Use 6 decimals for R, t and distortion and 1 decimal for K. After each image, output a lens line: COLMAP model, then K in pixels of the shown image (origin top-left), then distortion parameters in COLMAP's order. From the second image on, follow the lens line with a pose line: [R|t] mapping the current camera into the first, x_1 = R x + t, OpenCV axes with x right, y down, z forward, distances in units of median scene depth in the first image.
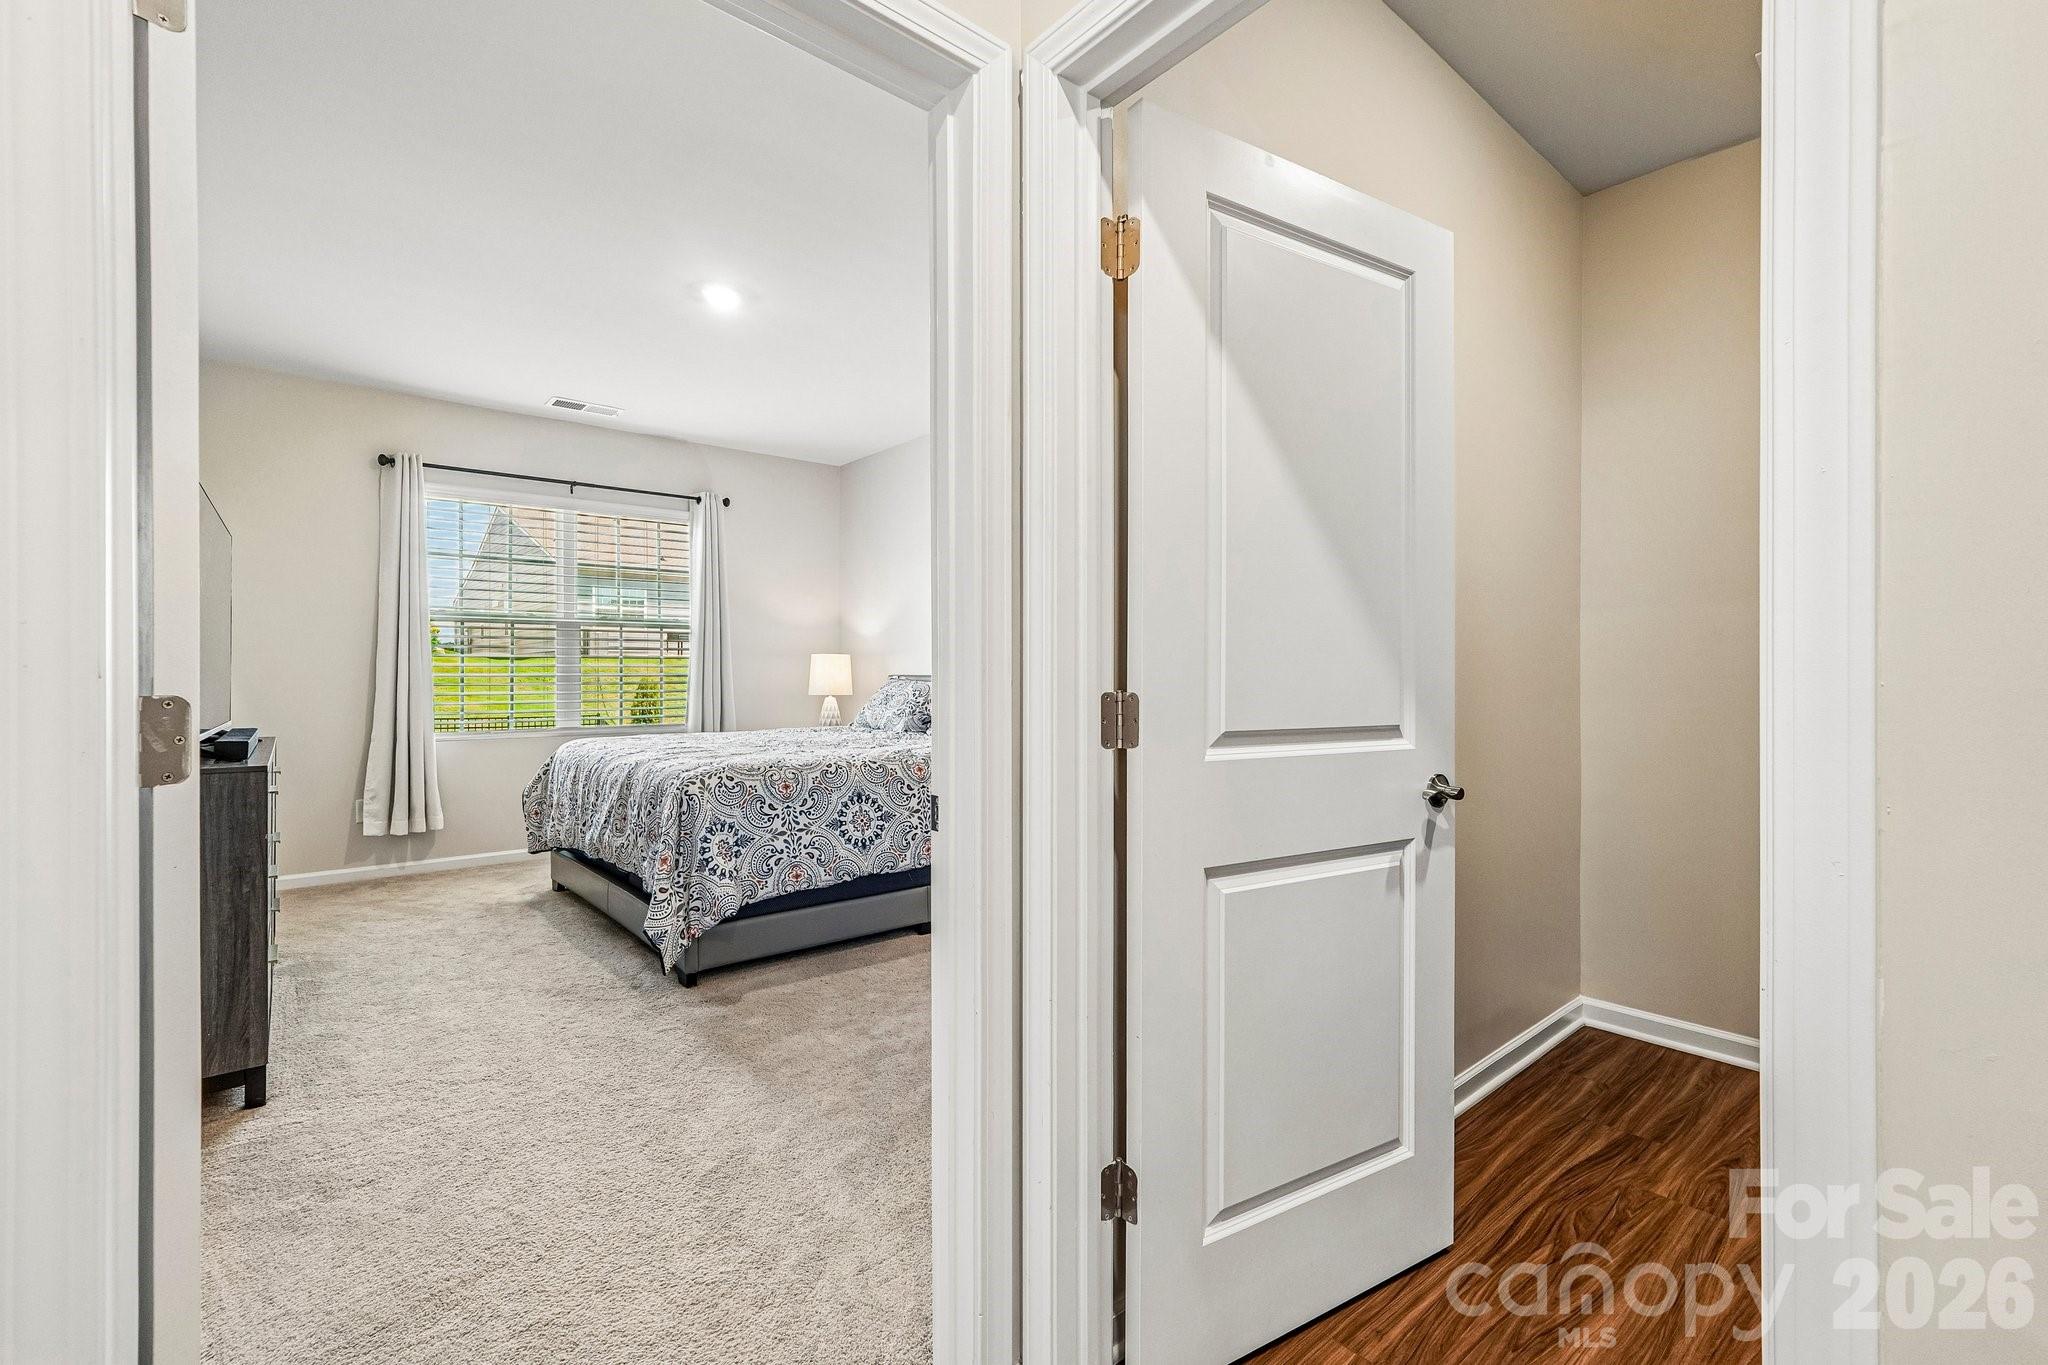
lens RADIAL K [[882.6, 0, 1018.5], [0, 882.6, 679.4], [0, 0, 1]] dist [-0.013188, 0.002755]
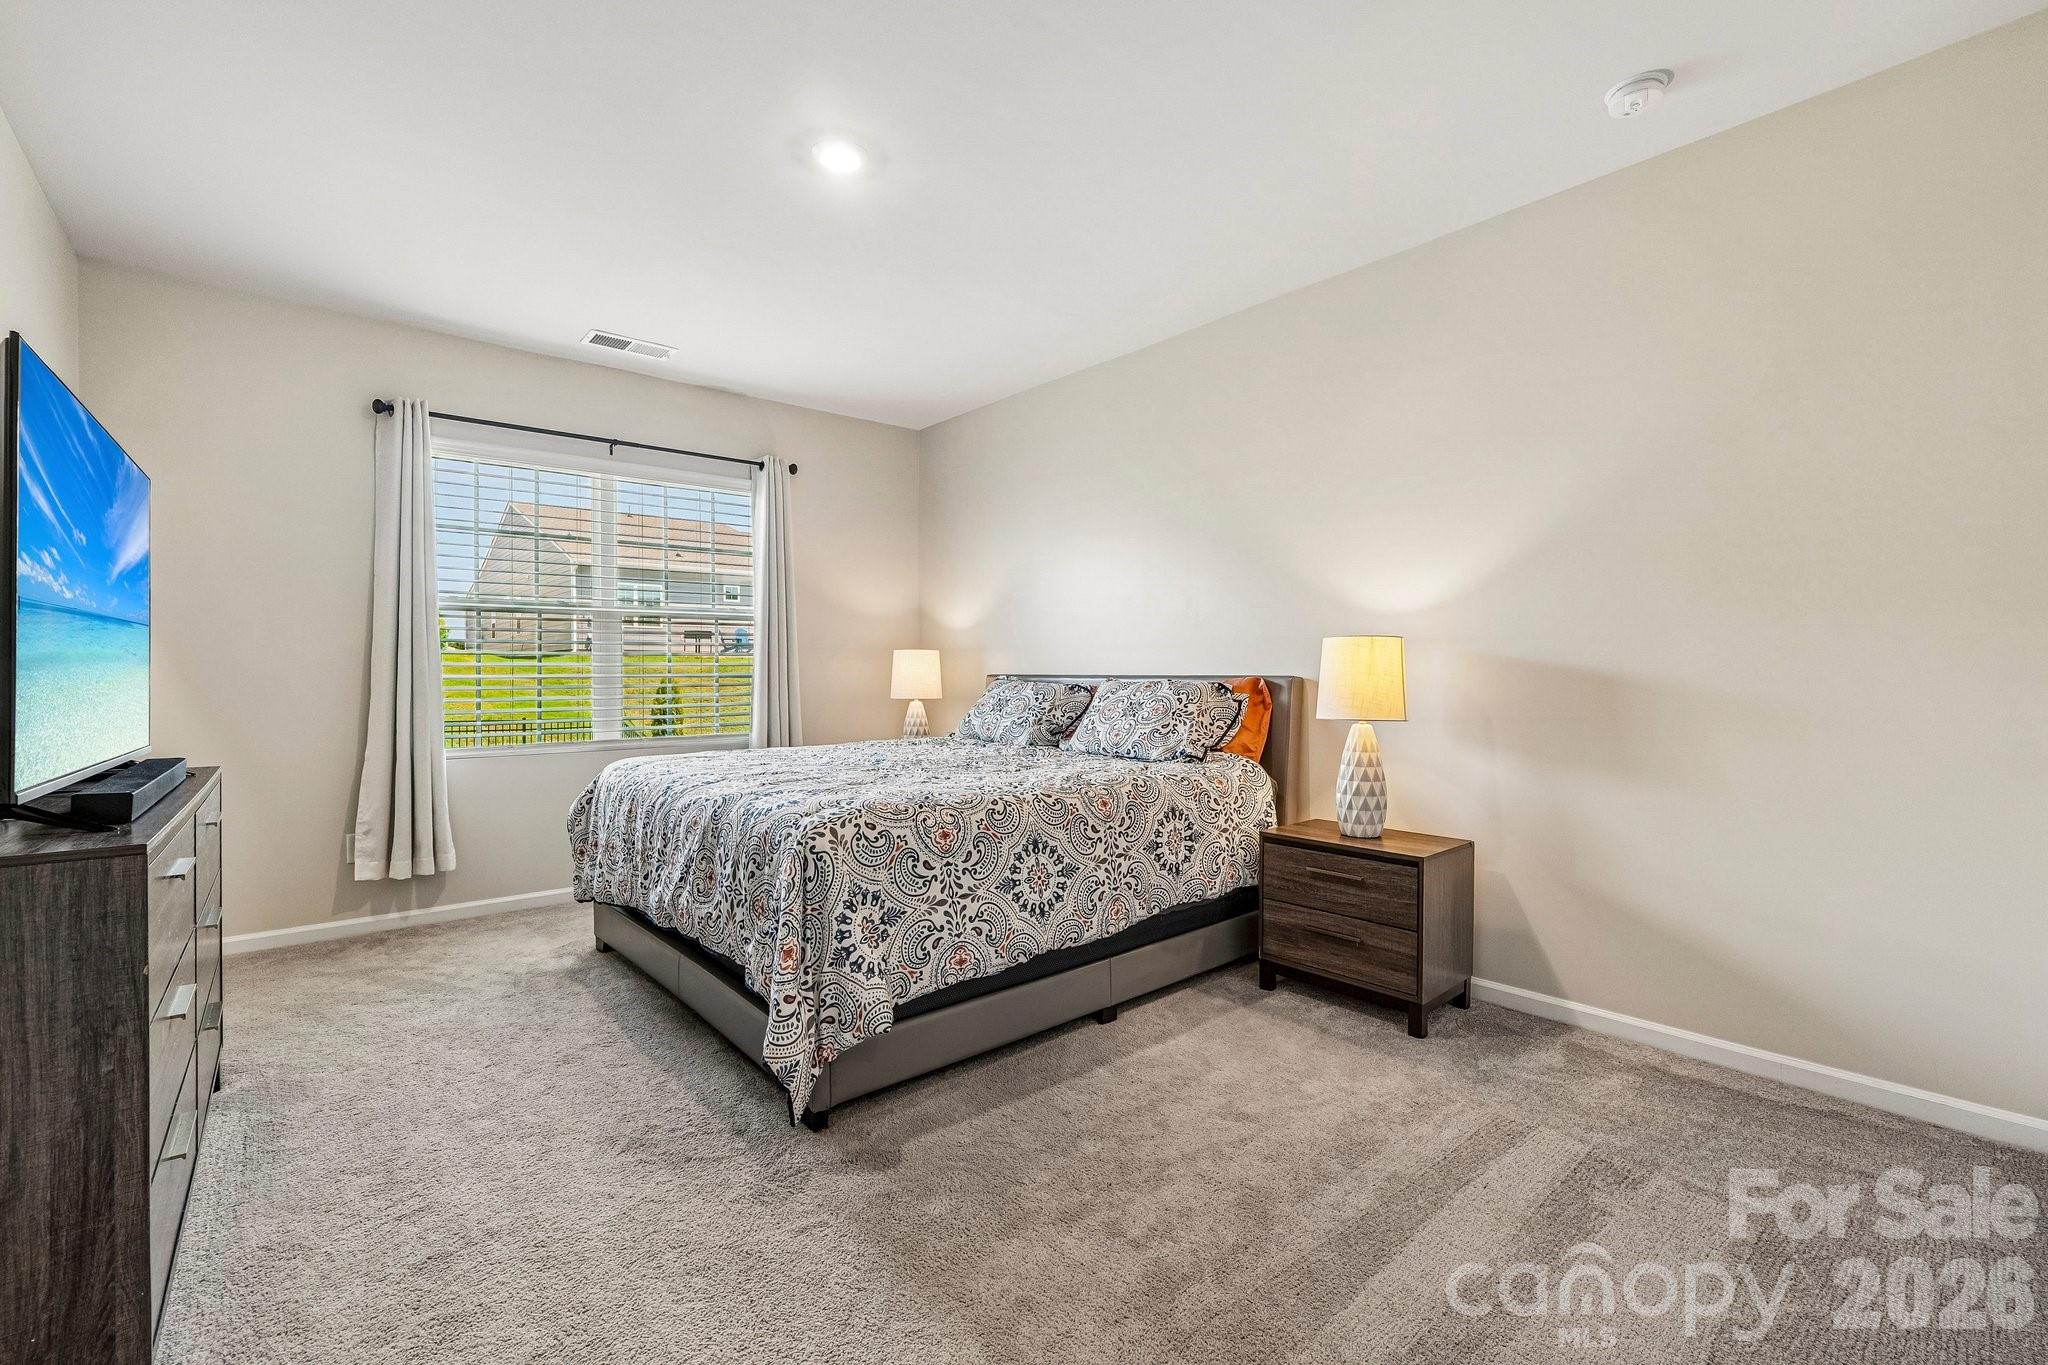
lens RADIAL K [[882.6, 0, 1033.7], [0, 882.6, 679.5], [0, 0, 1]] dist [-0.013188, 0.002755]
pose [[0.999988, -0.003017, 0.003734, -0.177893], [0.003007, 0.999992, 0.002712, -0.004169], [-0.003742, -0.002701, 0.999989, 0.268153]]
